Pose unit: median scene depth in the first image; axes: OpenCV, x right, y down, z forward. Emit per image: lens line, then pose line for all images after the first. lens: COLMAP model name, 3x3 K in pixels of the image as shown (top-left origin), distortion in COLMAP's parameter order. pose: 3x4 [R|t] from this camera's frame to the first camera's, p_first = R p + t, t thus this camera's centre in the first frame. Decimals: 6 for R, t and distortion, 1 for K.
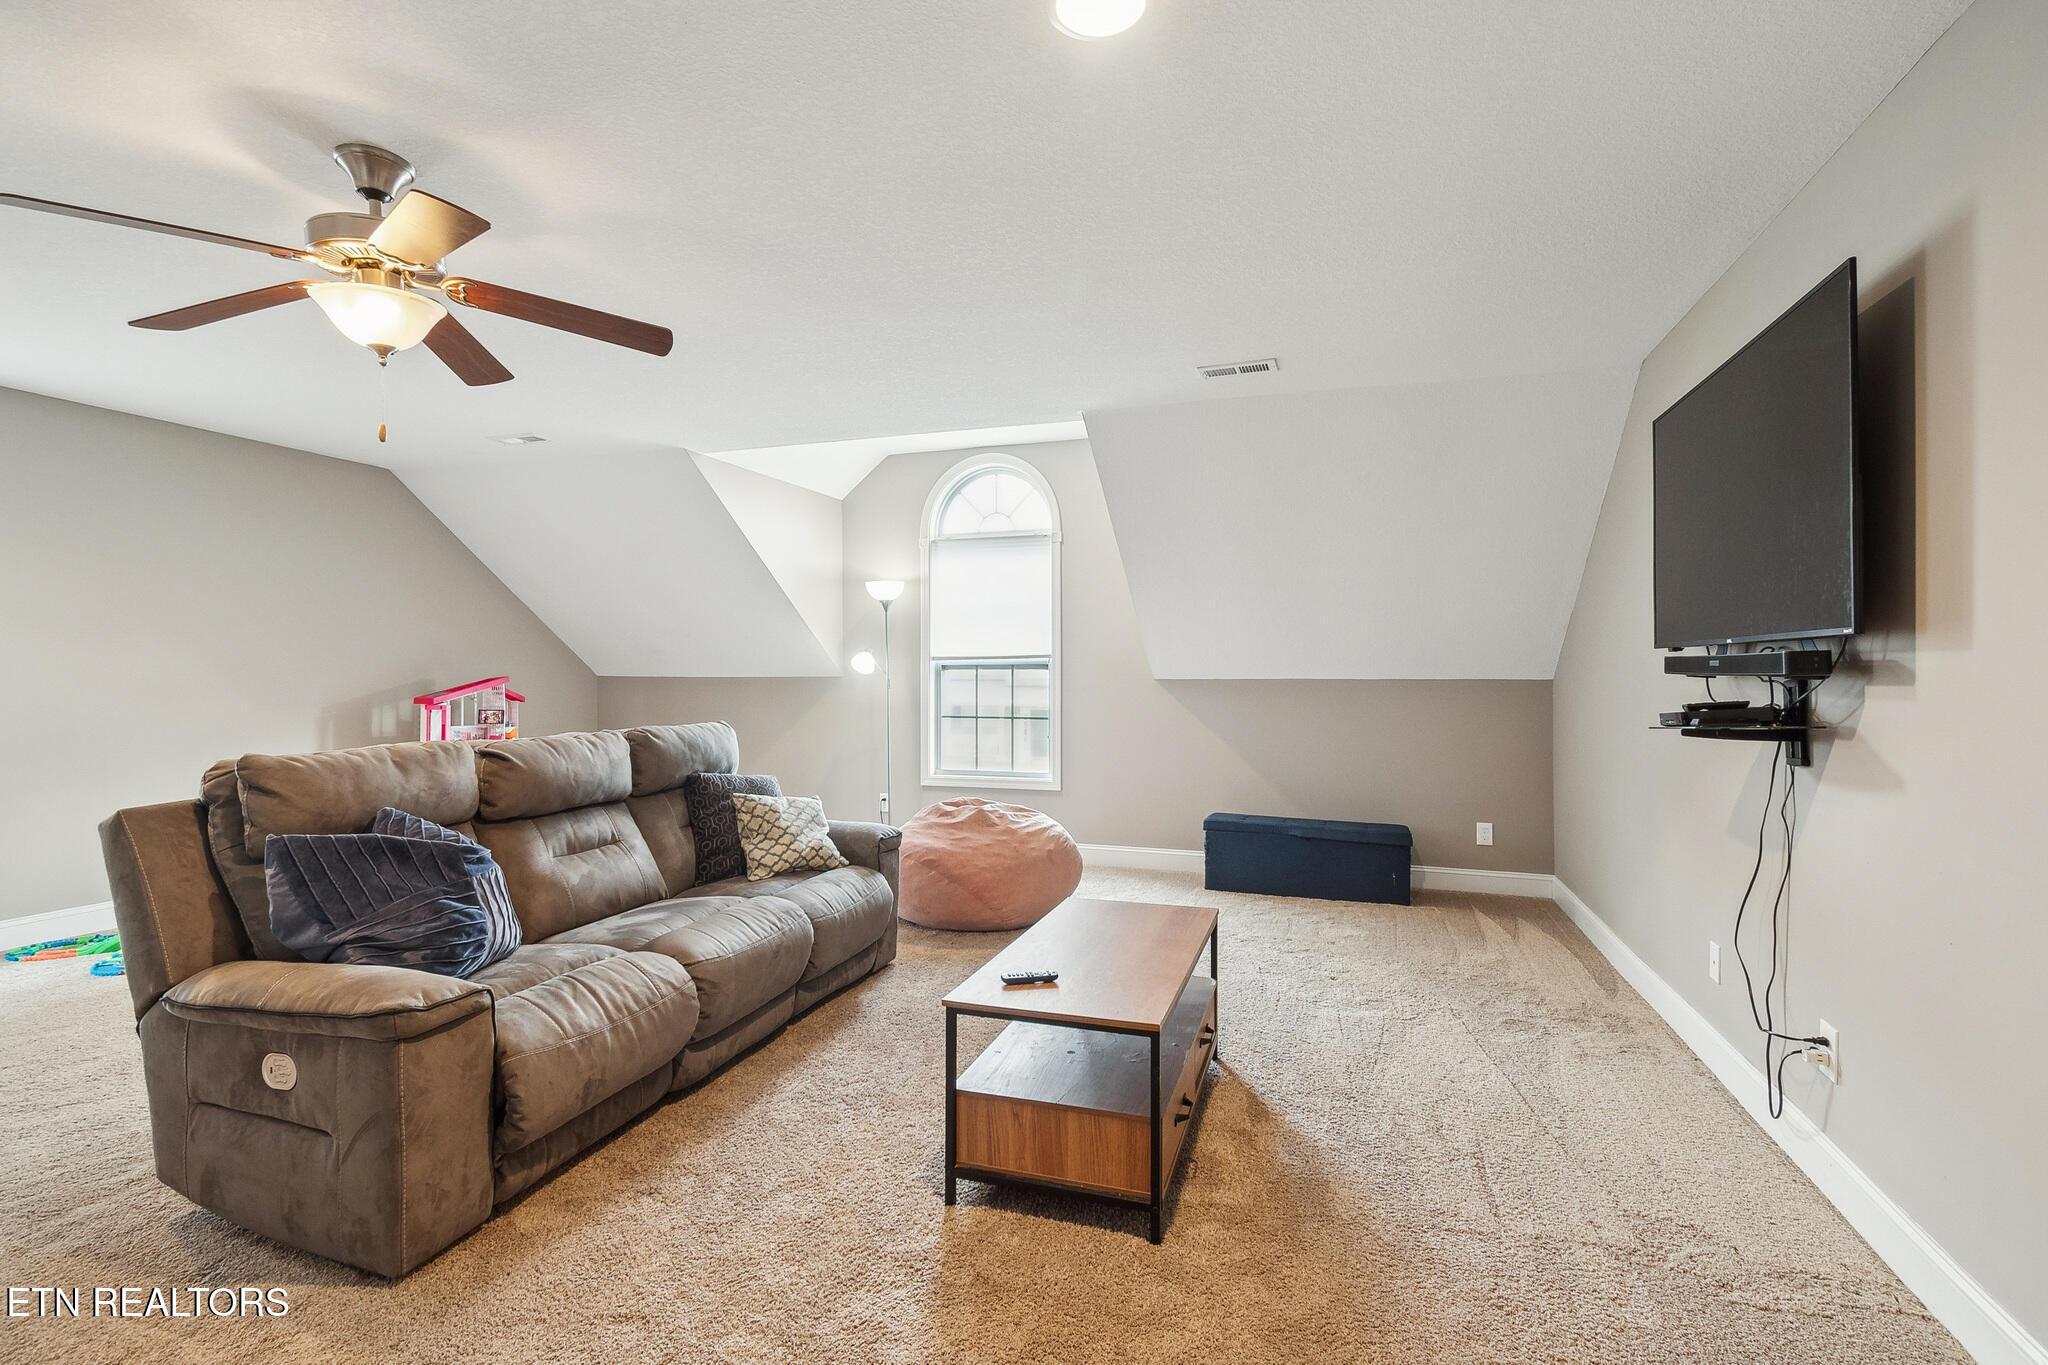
lens RADIAL K [[924.9, 0, 1026.3], [0, 924.9, 672.2], [0, 0, 1]] dist [0.001118, 0.000090]
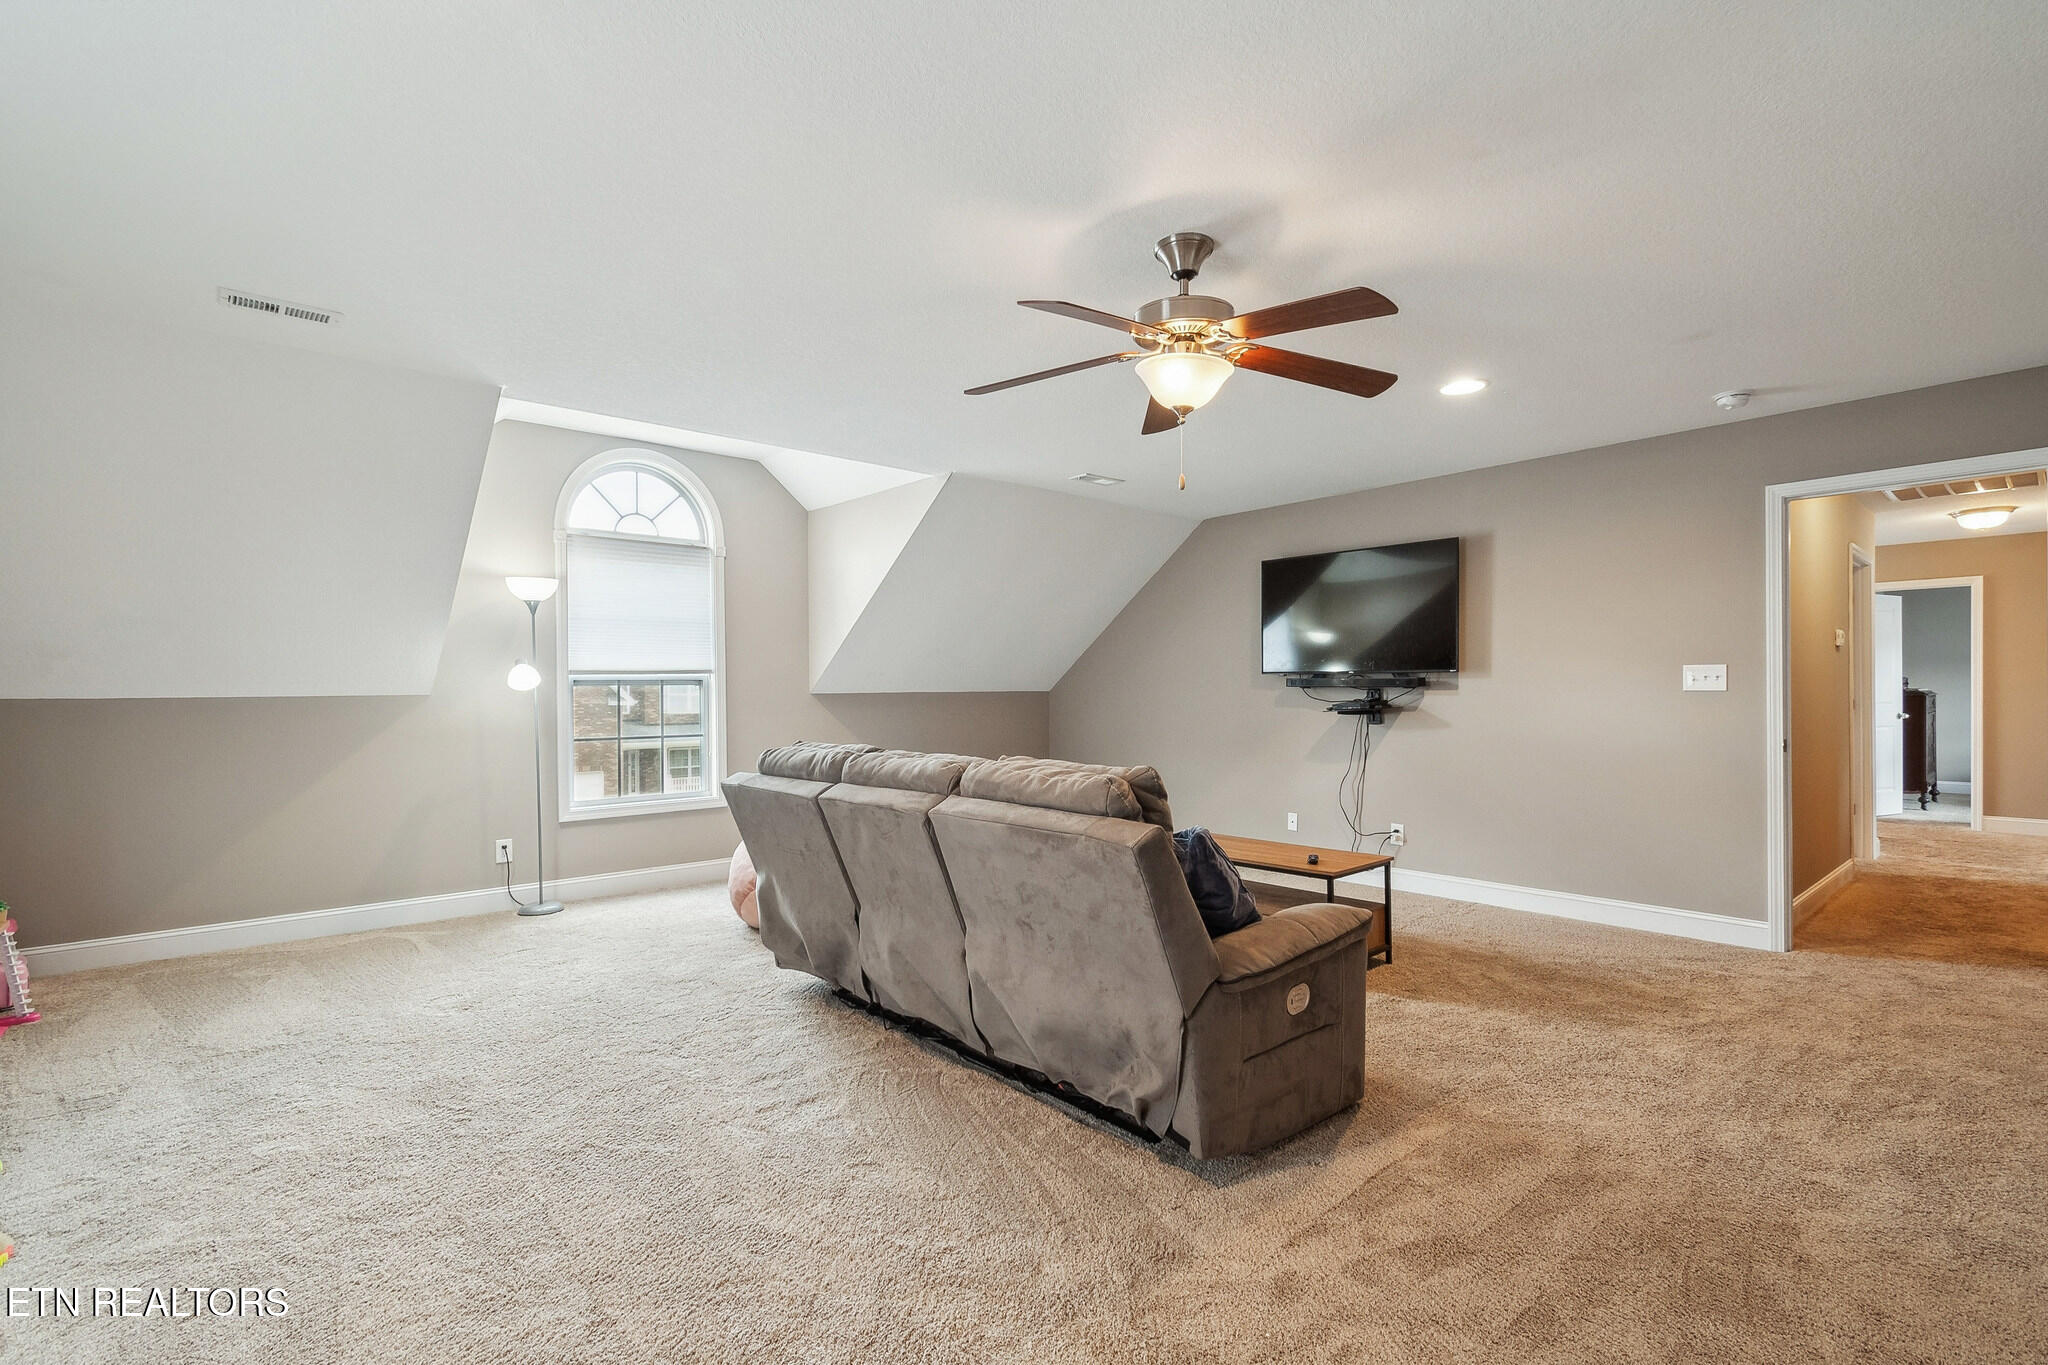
lens RADIAL K [[924.9, 0, 1031.1], [0, 924.9, 689.5], [0, 0, 1]] dist [0.001118, 0.000090]
pose [[0.502731, -0.003462, 0.864436, -0.650178], [0.003378, 0.999992, 0.002041, 0.000457], [-0.864436, 0.001894, 0.502739, 0.211474]]
